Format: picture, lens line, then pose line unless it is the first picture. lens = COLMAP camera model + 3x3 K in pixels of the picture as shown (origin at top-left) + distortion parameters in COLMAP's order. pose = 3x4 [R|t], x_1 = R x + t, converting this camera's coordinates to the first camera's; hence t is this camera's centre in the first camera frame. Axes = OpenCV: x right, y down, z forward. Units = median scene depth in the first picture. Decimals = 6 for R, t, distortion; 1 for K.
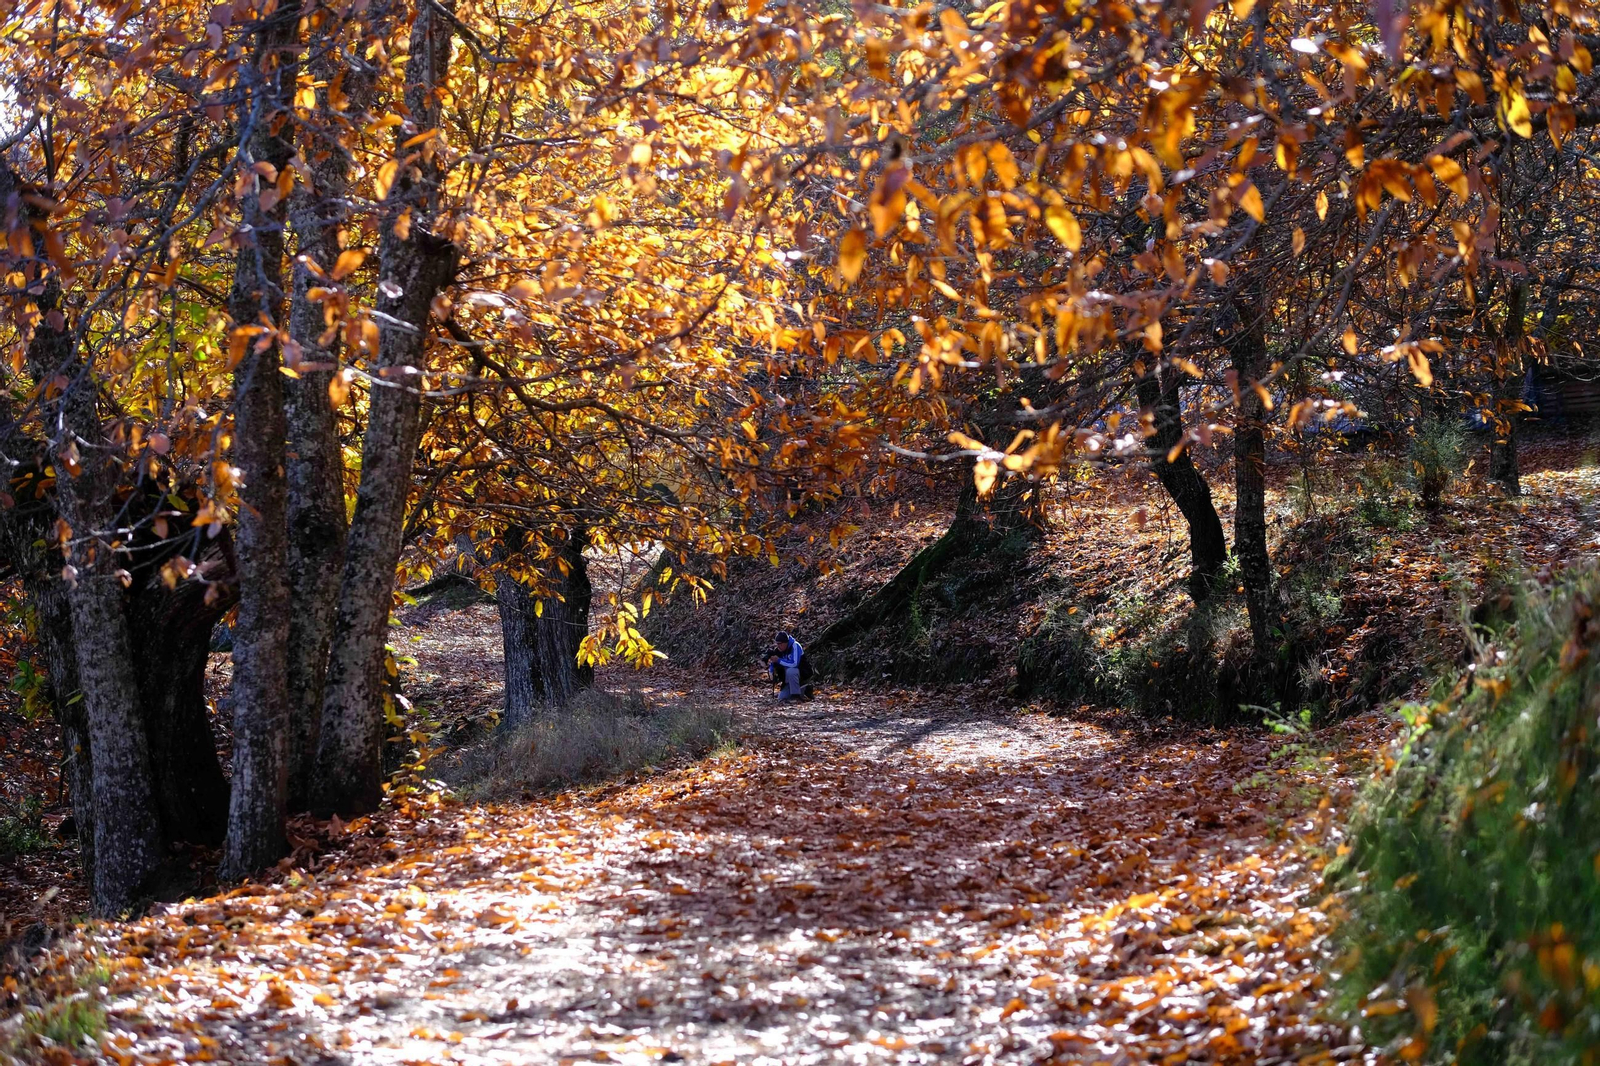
lens RADIAL K [[3891.9, 0, 800.0], [0, 3891.9, 533.0], [0, 0, 1]] dist [0.323152, 0.020711]
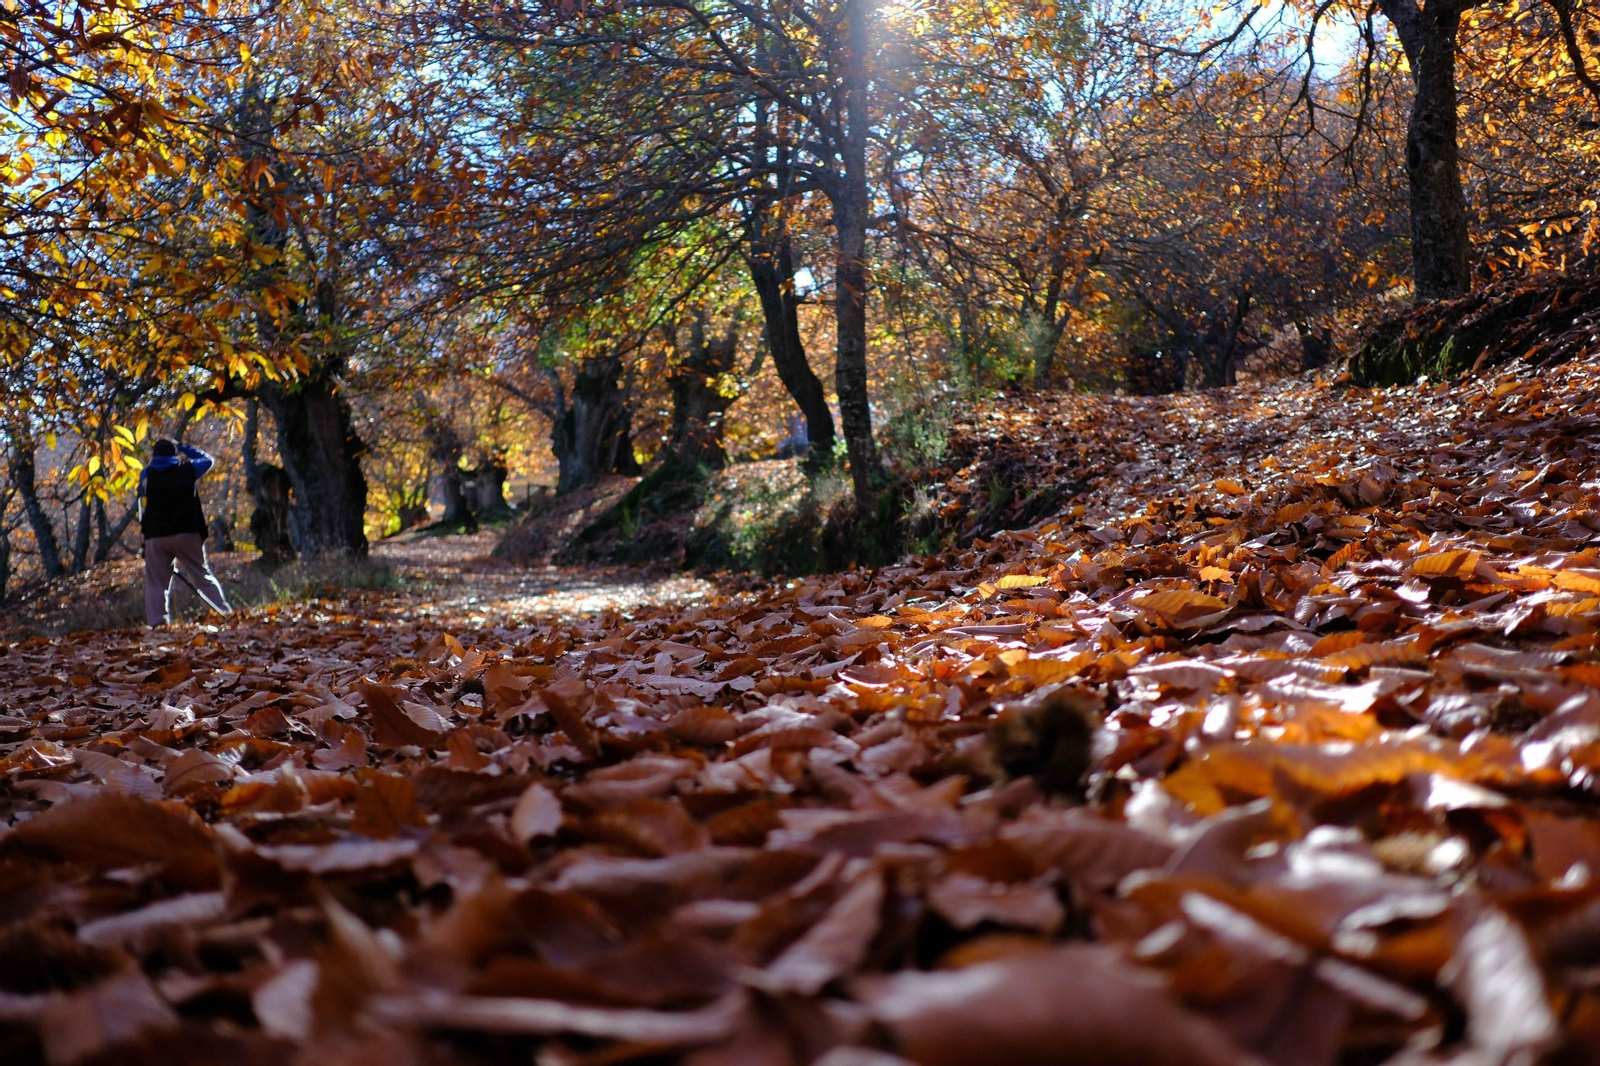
lens RADIAL K [[1925.9, 0, 800.0], [0, 1925.9, 533.0], [0, 0, 1]] dist [0.021836, 0.535409]
pose [[0.996660, 0.007185, 0.081348, 0.064409], [-0.008240, 0.999886, 0.012643, 0.032493], [-0.081248, -0.013271, 0.996606, 0.529874]]
